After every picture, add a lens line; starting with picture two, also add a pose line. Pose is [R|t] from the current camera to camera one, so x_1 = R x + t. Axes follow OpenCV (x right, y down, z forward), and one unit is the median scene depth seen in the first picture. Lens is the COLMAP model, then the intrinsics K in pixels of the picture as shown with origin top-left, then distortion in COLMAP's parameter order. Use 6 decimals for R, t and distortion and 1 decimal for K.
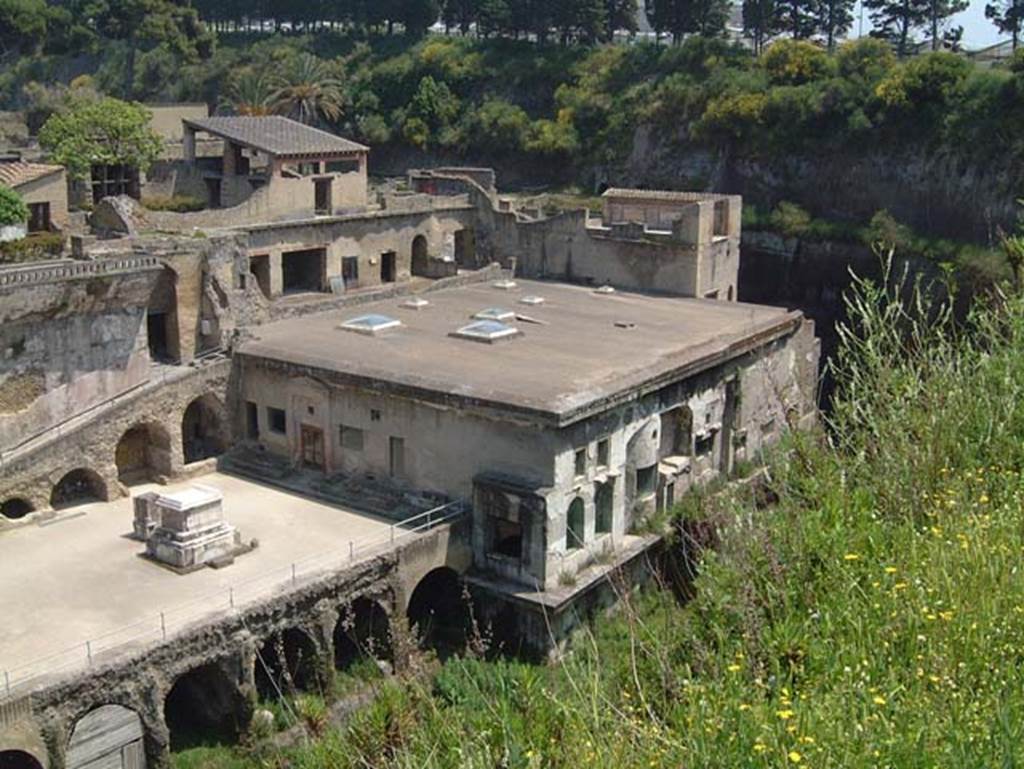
lens RADIAL K [[1193.7, 0, 512.0], [0, 1193.7, 384.5], [0, 0, 1]] dist [-0.204526, -0.014904]
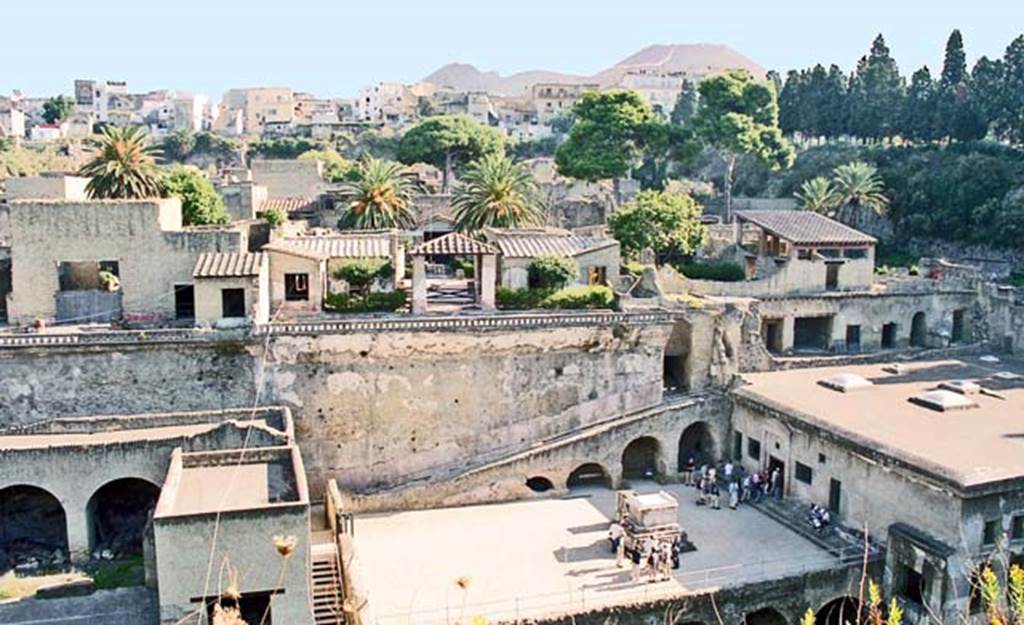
lens RADIAL K [[860.1, 0, 512.0], [0, 860.1, 312.5], [0, 0, 1]] dist [-0.151005, 0.140132]
pose [[0.824265, 0.075279, -0.561178, 0.091376], [-0.131560, 0.989460, -0.060507, -0.026797], [0.550708, 0.123702, 0.825480, 0.085531]]
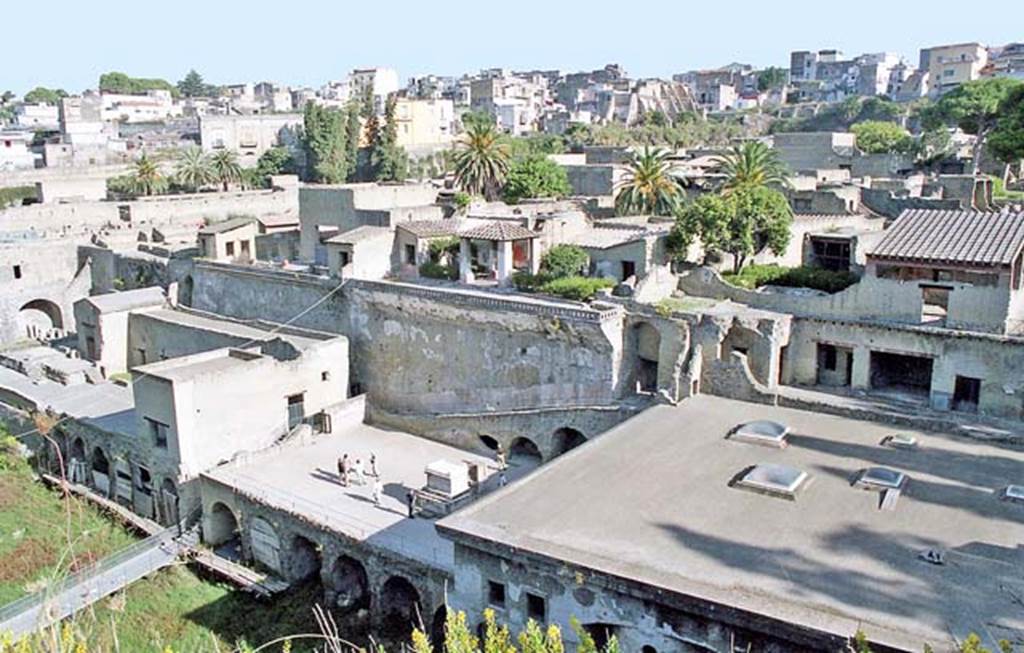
lens RADIAL K [[841.8, 0, 512.0], [0, 841.8, 326.5], [0, 0, 1]] dist [-0.148815, 0.124971]
pose [[0.013048, 0.197915, -0.980132, 0.639184], [-0.219712, 0.956827, 0.190284, -0.259619], [0.975478, 0.212864, 0.055969, 0.863022]]
